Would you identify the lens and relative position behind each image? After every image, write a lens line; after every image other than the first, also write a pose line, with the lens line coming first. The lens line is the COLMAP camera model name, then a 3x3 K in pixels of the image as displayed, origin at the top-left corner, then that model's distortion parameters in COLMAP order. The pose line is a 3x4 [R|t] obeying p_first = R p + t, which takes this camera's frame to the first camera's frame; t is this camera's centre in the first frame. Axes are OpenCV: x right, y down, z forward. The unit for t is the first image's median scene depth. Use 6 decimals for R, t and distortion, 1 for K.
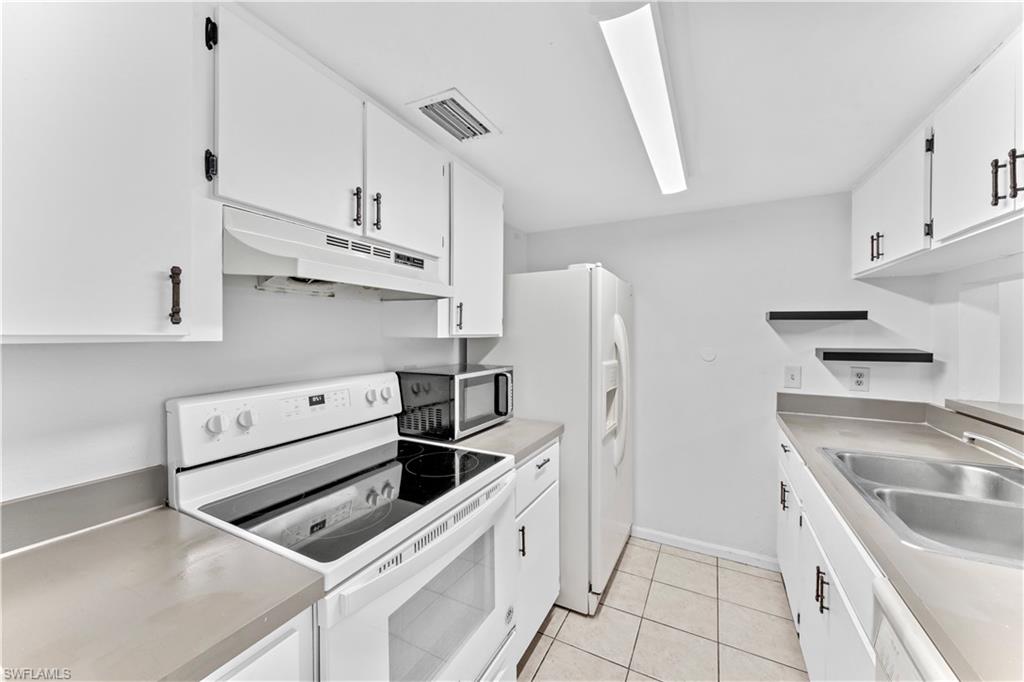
lens RADIAL K [[389.6, 0, 513.7], [0, 389.6, 336.4], [0, 0, 1]] dist [-0.003233, -0.001216]
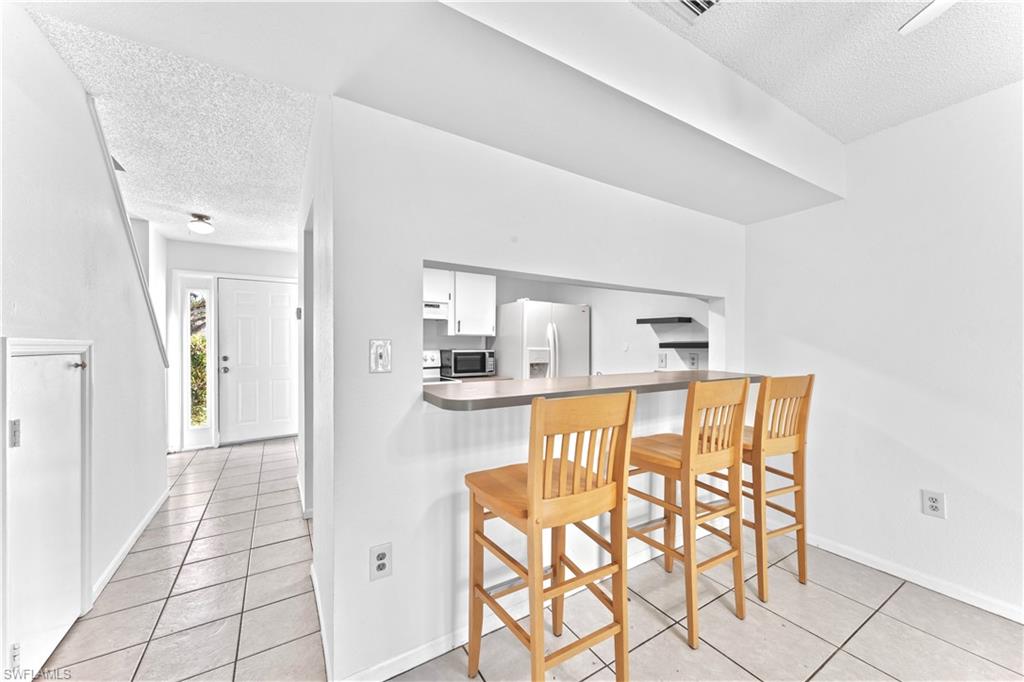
lens RADIAL K [[383.9, 0, 531.6], [0, 383.9, 345.5], [0, 0, 1]] dist [-0.009481, 0.000236]
pose [[0.874626, 0.000456, -0.484799, 1.575841], [-0.004559, 0.999963, -0.007283, 0.091335], [0.484777, 0.008580, 0.874595, -0.945263]]
